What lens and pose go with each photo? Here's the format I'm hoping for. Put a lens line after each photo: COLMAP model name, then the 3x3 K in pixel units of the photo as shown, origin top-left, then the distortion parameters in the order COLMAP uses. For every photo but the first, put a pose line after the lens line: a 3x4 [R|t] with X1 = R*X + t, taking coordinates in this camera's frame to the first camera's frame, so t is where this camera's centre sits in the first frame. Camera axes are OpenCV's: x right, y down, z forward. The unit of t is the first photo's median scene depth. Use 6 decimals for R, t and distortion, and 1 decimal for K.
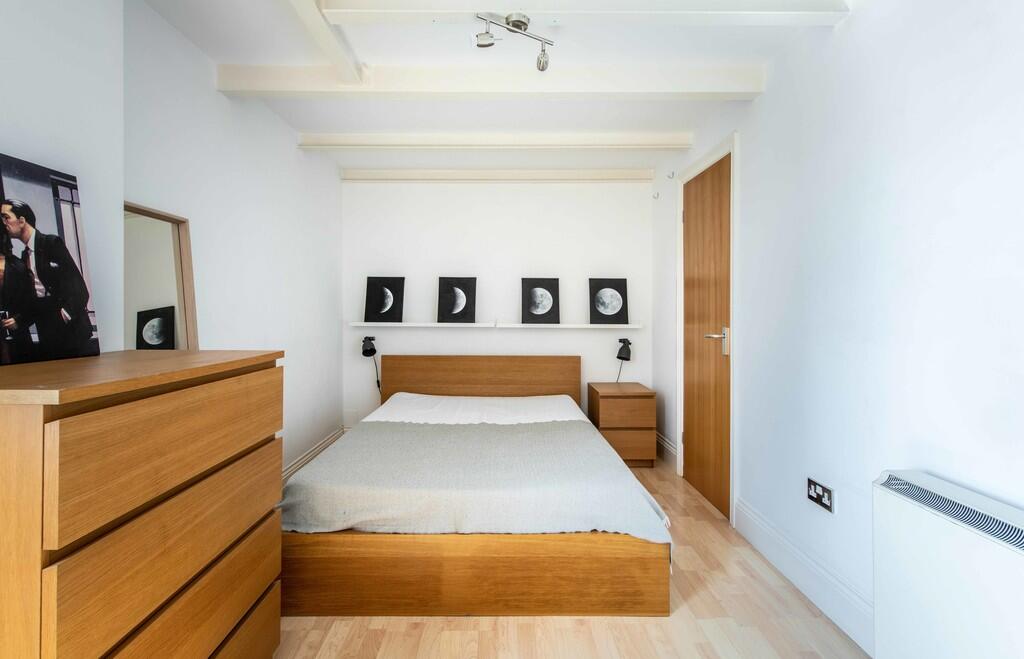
lens RADIAL K [[491.9, 0, 509.1], [0, 491.9, 318.0], [0, 0, 1]] dist [-0.001186, -0.000604]
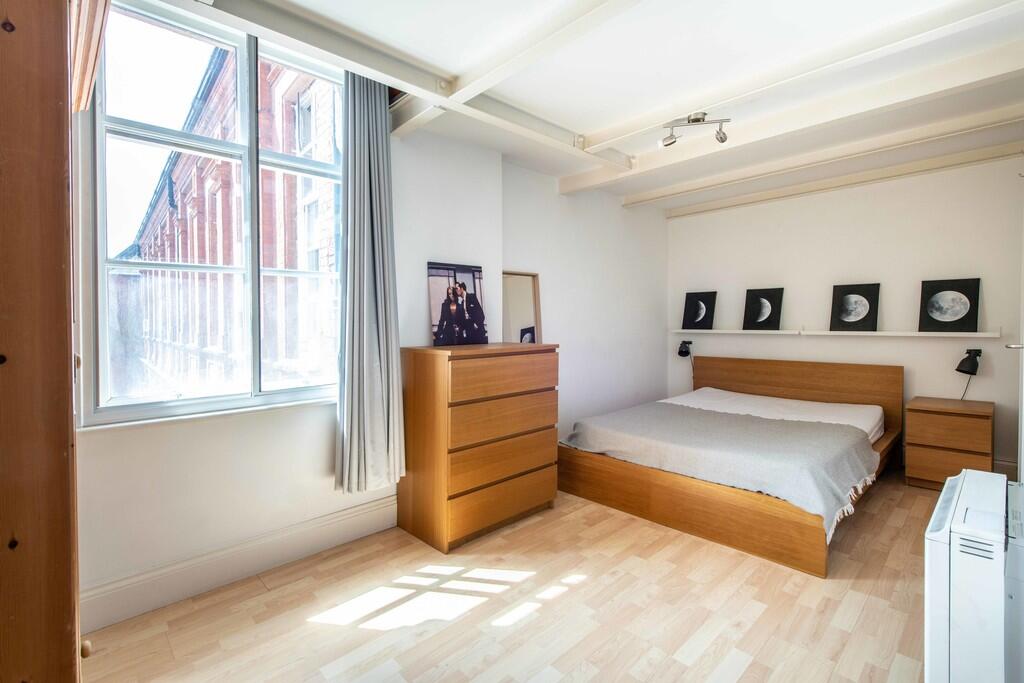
lens RADIAL K [[474.9, 0, 512.7], [0, 474.9, 327.2], [0, 0, 1]] dist [0.001033, 0.000022]
pose [[0.681113, -0.001855, -0.732176, 0.641607], [0.004885, 0.999986, 0.002010, -0.003273], [0.732162, -0.004946, 0.681113, -0.314903]]
